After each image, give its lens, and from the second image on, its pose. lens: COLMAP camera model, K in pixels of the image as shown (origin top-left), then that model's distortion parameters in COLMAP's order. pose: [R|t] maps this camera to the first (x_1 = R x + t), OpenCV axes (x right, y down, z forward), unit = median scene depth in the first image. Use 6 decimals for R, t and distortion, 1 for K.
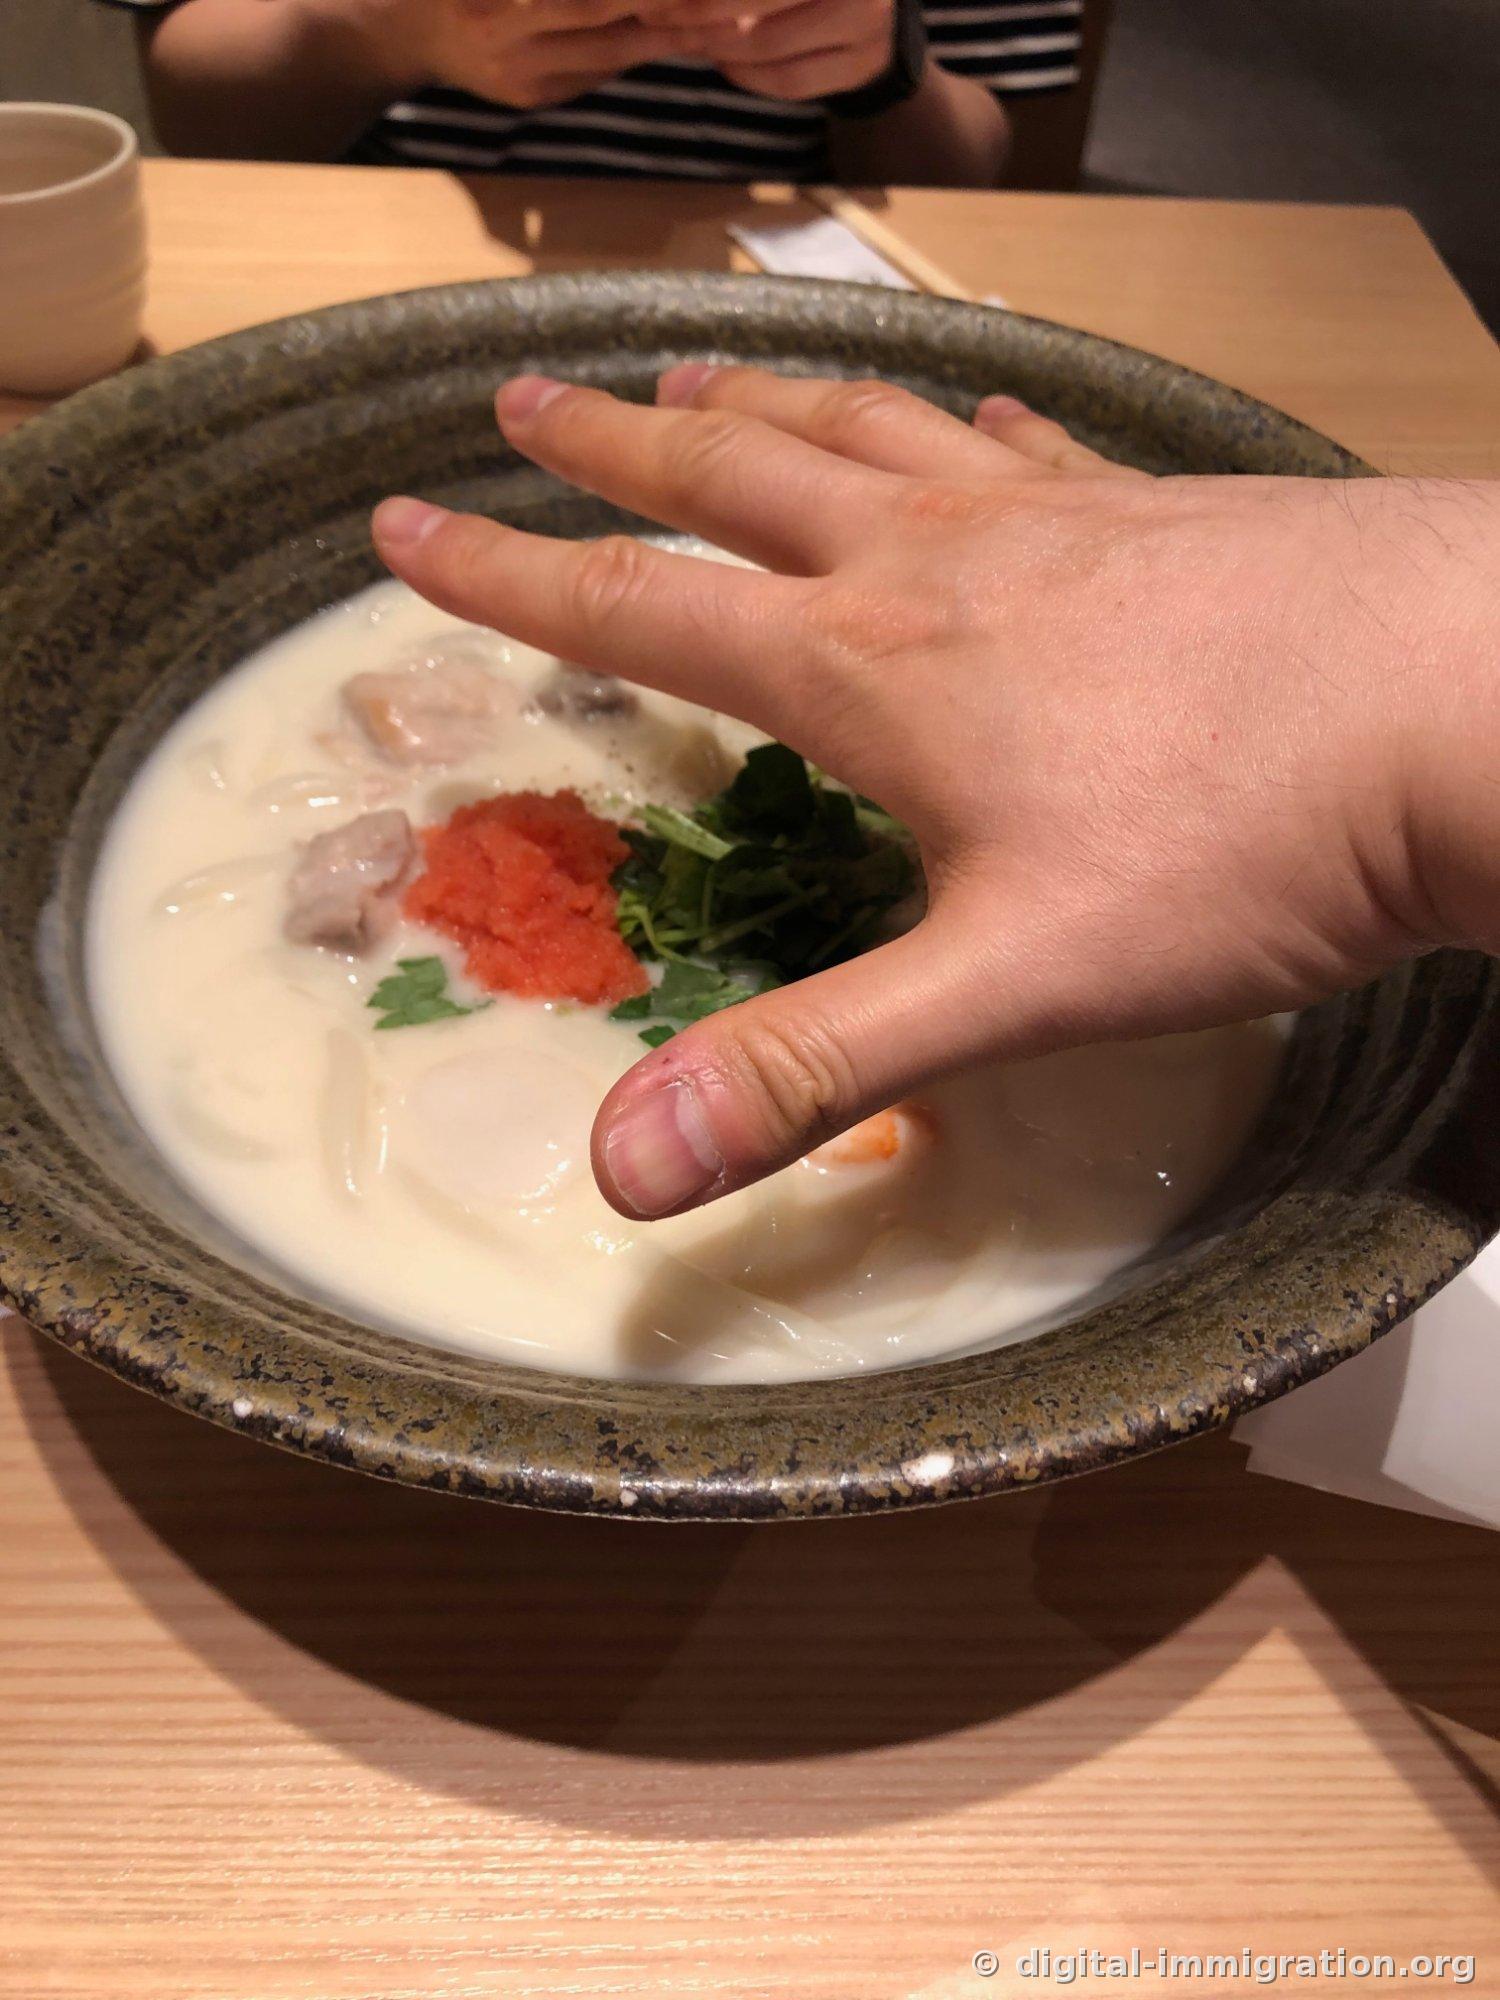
lens RADIAL K [[1683.5, 0, 762.3], [0, 1683.5, 991.6], [0, 0, 1]] dist [0.025537, -0.035648]
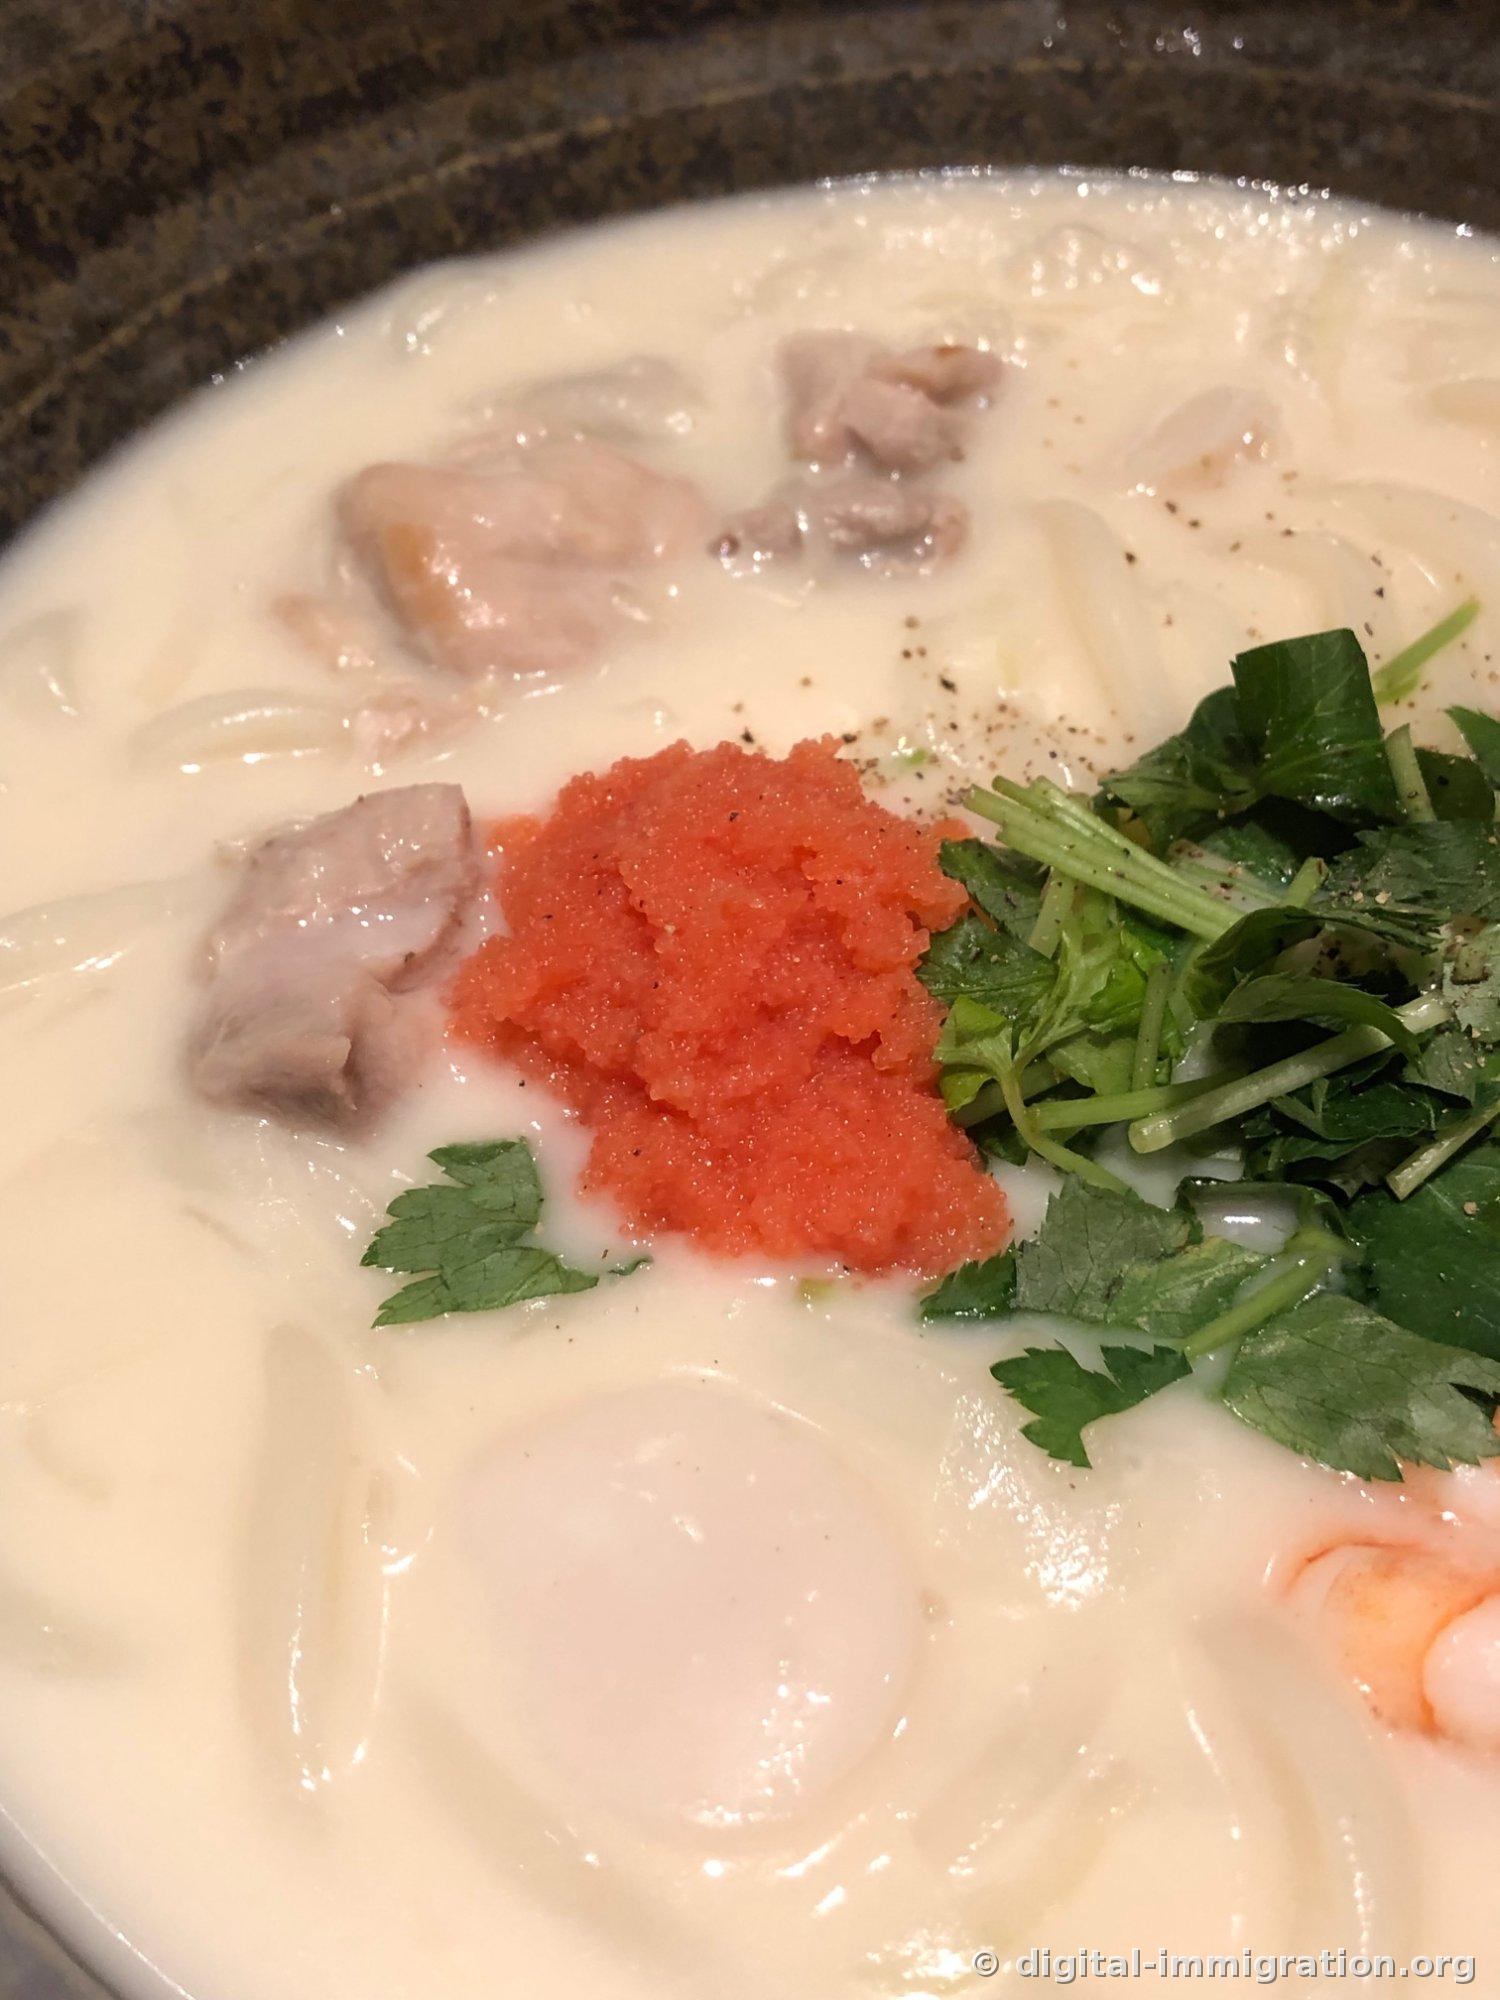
lens RADIAL K [[2556.4, 0, 772.3], [0, 2556.4, 979.3], [0, 0, 1]] dist [0.034892, 0.000000]
pose [[0.995216, 0.027306, -0.093810, -0.061036], [-0.023667, 0.998932, 0.039693, -0.081288], [0.094793, -0.037283, 0.994799, 0.315827]]
